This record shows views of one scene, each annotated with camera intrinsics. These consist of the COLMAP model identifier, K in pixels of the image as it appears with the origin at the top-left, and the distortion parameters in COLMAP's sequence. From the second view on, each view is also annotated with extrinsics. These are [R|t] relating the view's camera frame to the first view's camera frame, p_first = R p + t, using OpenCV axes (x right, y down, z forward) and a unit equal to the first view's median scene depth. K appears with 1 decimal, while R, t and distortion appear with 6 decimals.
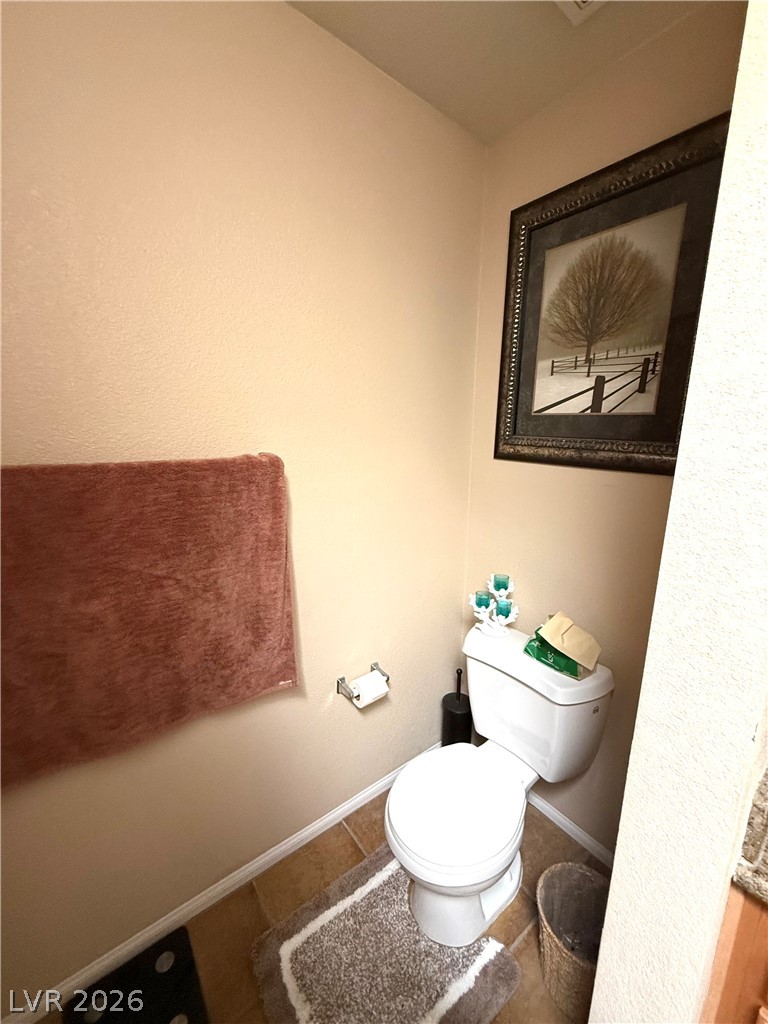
lens RADIAL K [[407.4, 0, 383.6], [0, 407.4, 511.2], [0, 0, 1]] dist [0.001850, -0.000644]
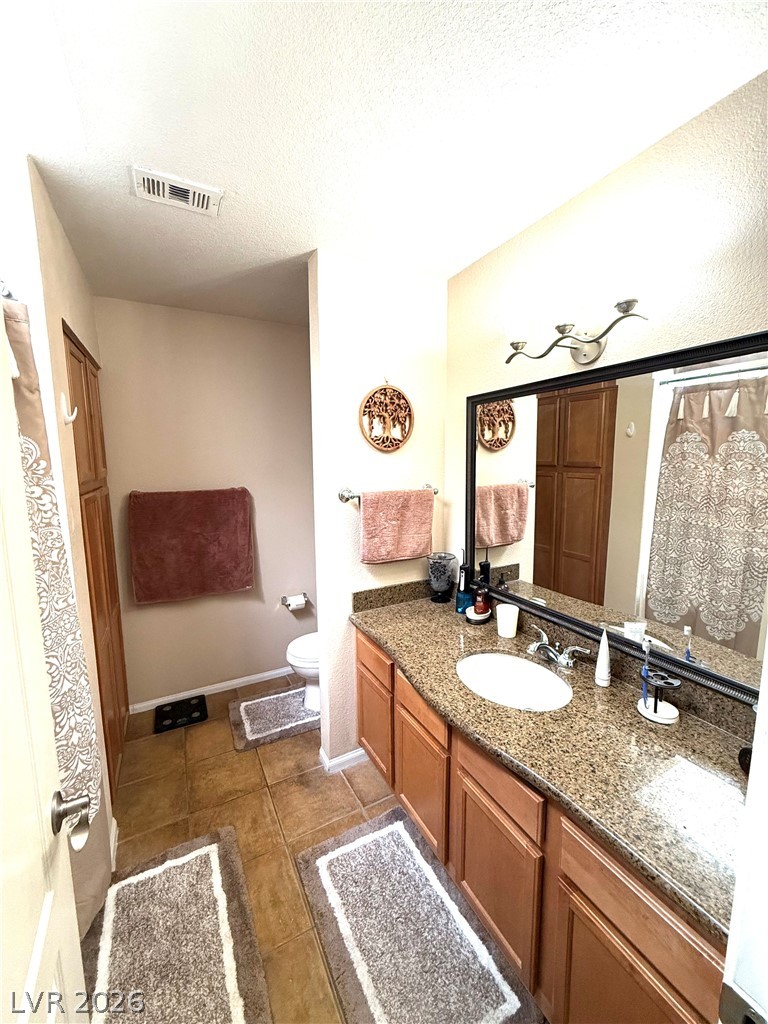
lens RADIAL K [[407.4, 0, 383.9], [0, 407.4, 512.6], [0, 0, 1]] dist [0.001850, -0.000644]
pose [[0.985528, 0.004037, -0.169463, 1.027921], [-0.015508, 0.997671, -0.066422, 0.169588], [0.168800, 0.068089, 0.983296, -1.321533]]
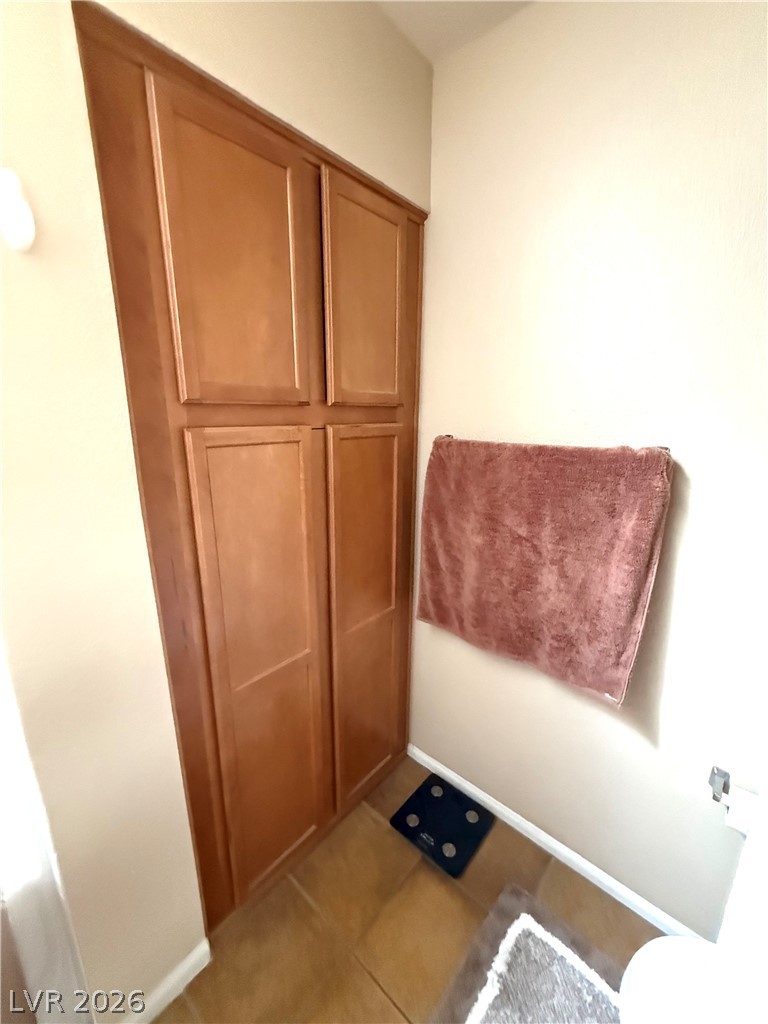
lens RADIAL K [[407.4, 0, 382.2], [0, 407.4, 509.0], [0, 0, 1]] dist [0.001850, -0.000644]
pose [[0.193523, 0.218061, -0.956555, 0.513143], [-0.204748, 0.962495, 0.177992, -0.052144], [0.959493, 0.161407, 0.230912, 0.265732]]
